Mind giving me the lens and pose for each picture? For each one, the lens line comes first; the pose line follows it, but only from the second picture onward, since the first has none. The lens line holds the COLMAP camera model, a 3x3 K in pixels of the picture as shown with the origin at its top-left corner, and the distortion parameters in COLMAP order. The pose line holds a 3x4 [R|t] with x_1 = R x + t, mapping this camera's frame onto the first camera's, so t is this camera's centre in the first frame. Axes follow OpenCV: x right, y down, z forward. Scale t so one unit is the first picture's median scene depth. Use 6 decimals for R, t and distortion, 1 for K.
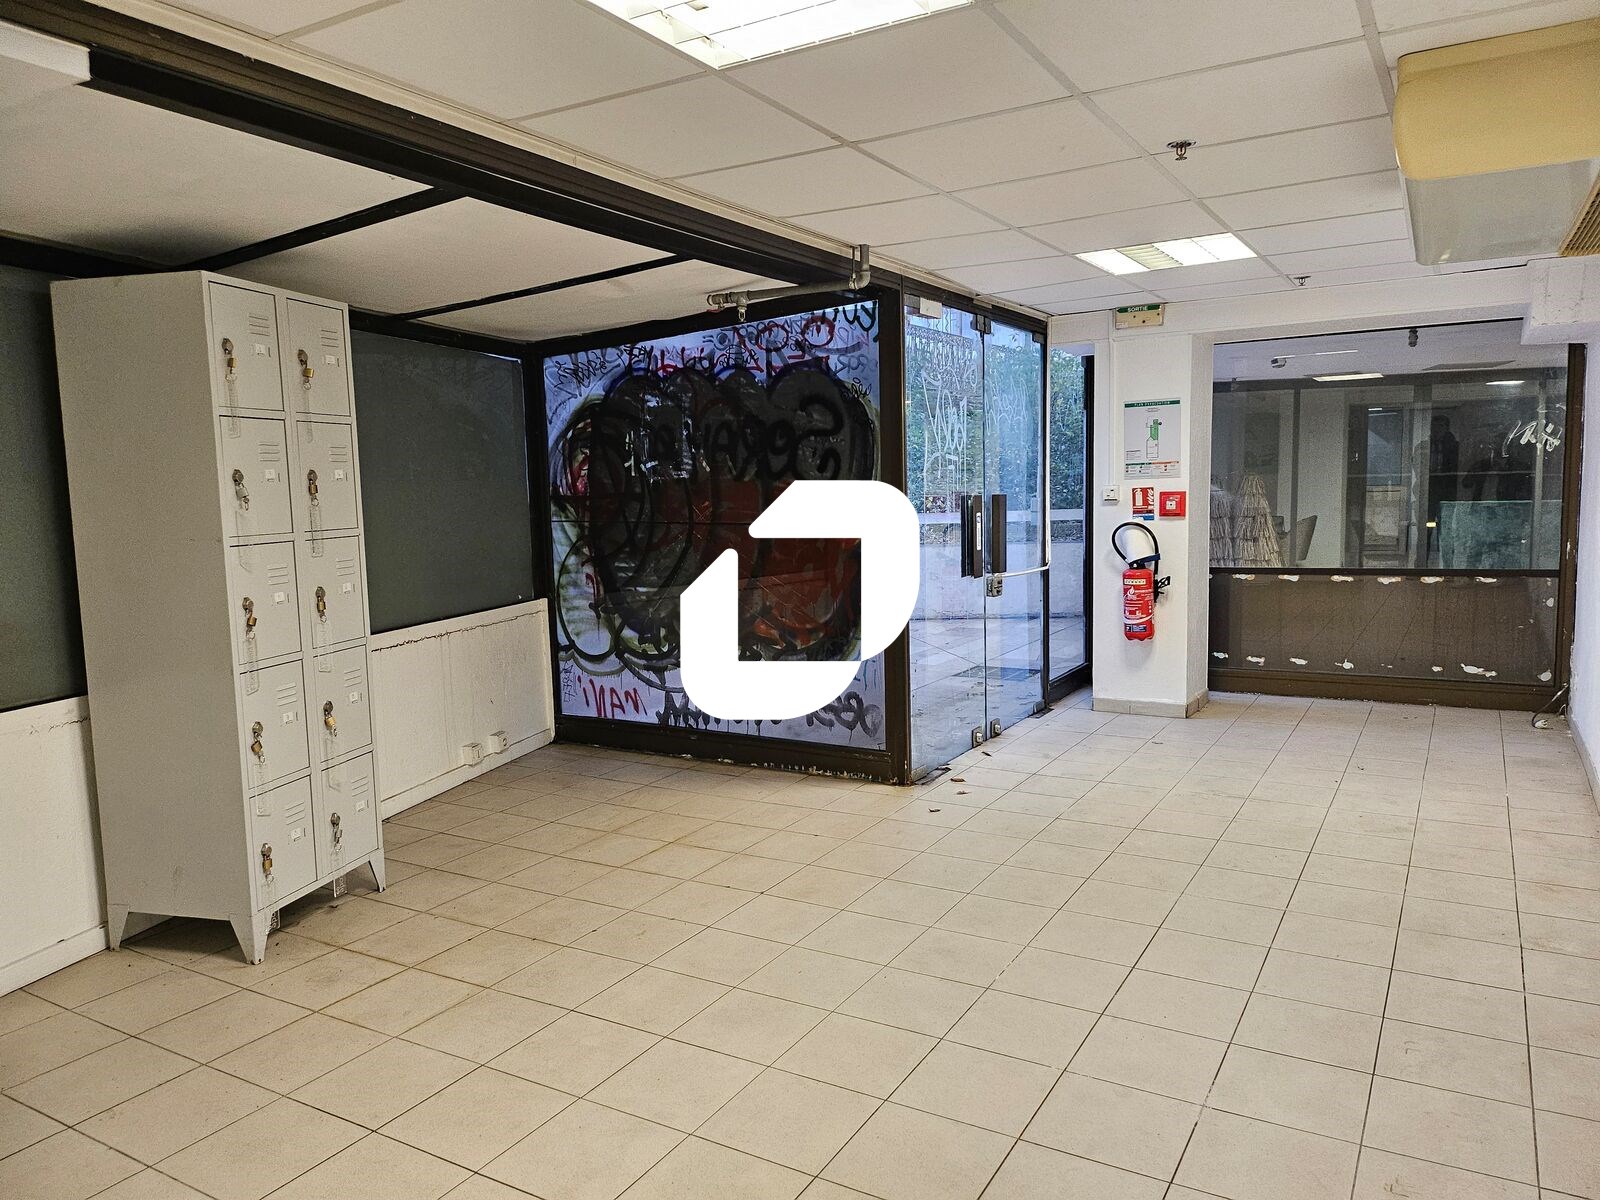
lens RADIAL K [[1132.4, 0, 794.2], [0, 1132.4, 601.8], [0, 0, 1]] dist [0.078364, -0.093374]
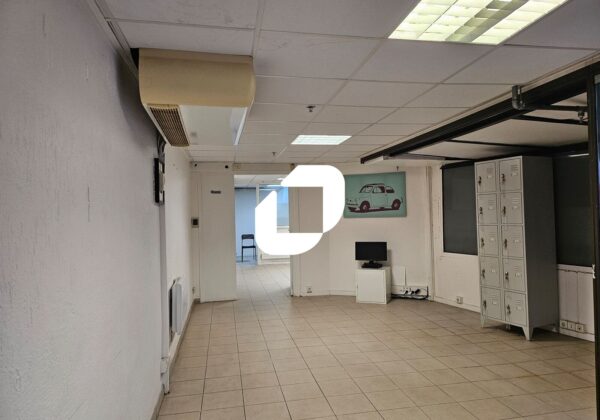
lens RADIAL K [[389.0, 0, 300.0], [0, 389.0, 210.0], [0, 0, 1]] dist [-0.000543, -0.000445]
pose [[-0.747695, 0.031005, -0.663318, 0.503935], [-0.032087, 0.996056, 0.082726, -0.107099], [0.663266, 0.083138, -0.743751, 0.861187]]
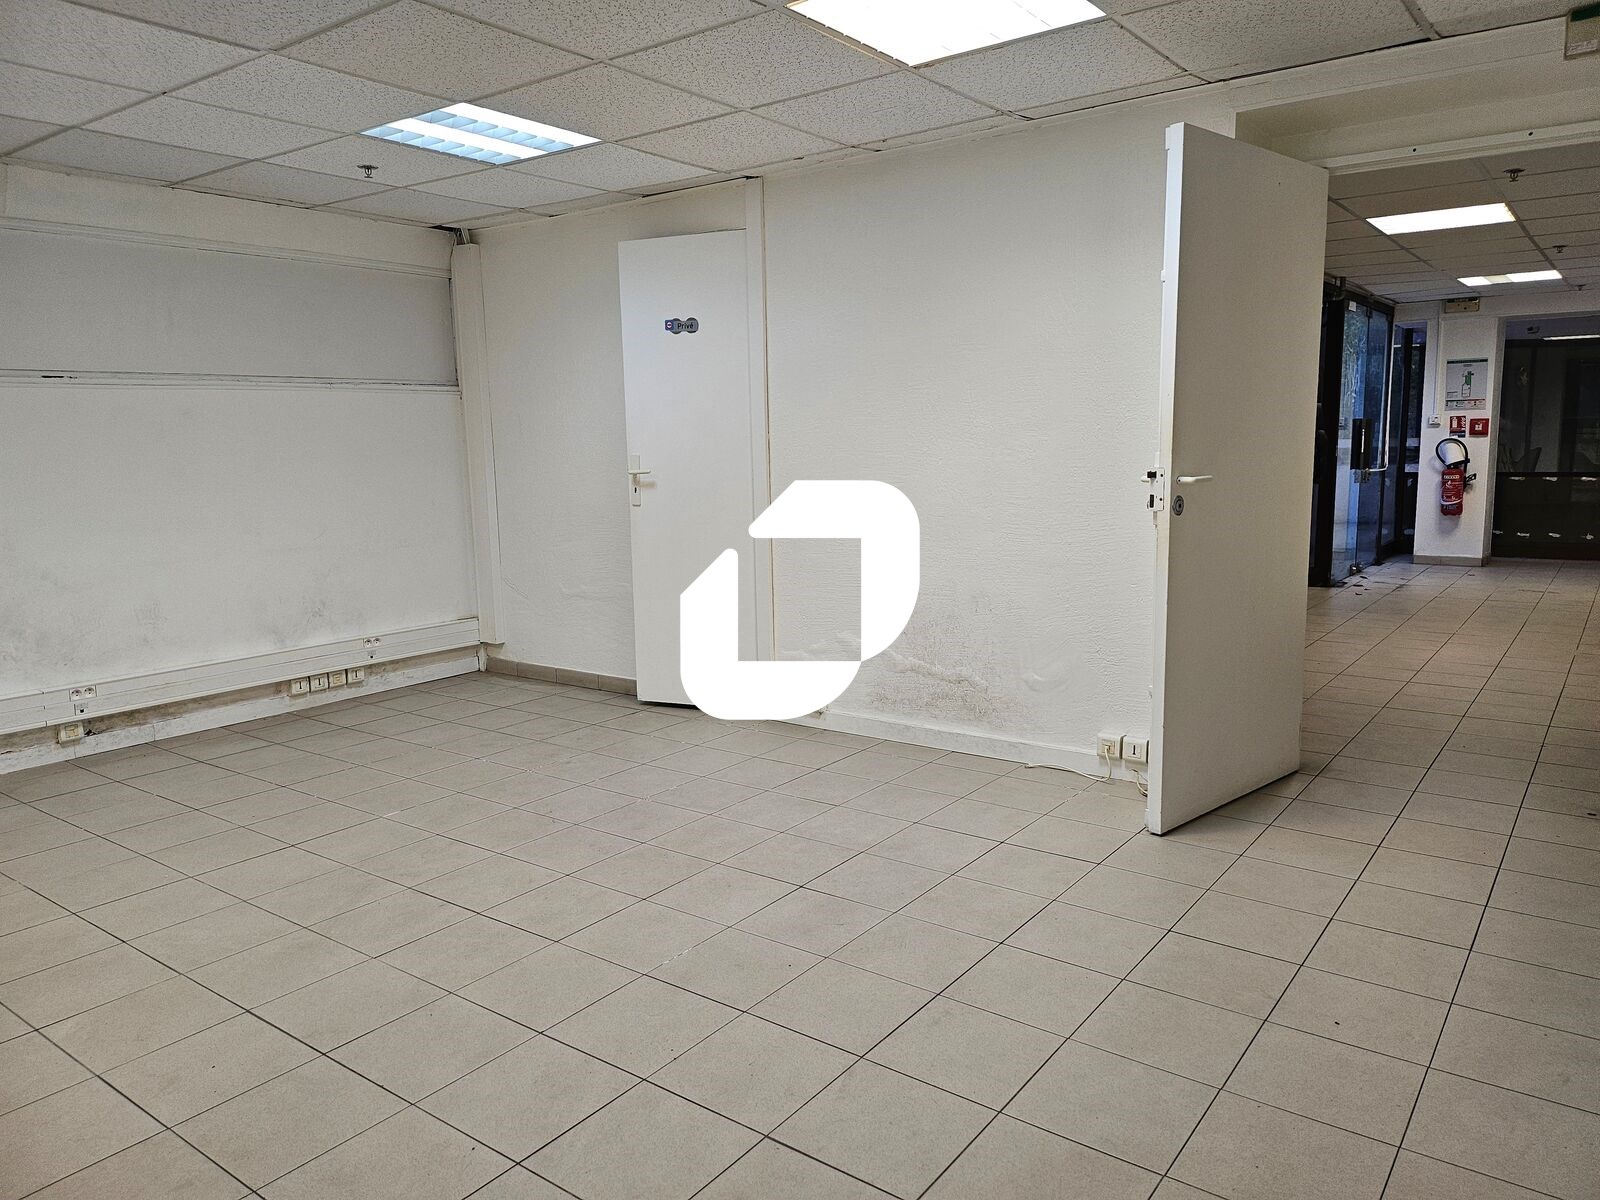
lens RADIAL K [[1132.4, 0, 794.2], [0, 1132.4, 601.8], [0, 0, 1]] dist [0.078364, -0.093374]
pose [[0.994296, 0.021387, -0.104486, -0.419736], [-0.016616, 0.998788, 0.046327, 0.093548], [0.105351, -0.044327, 0.993447, -0.650884]]
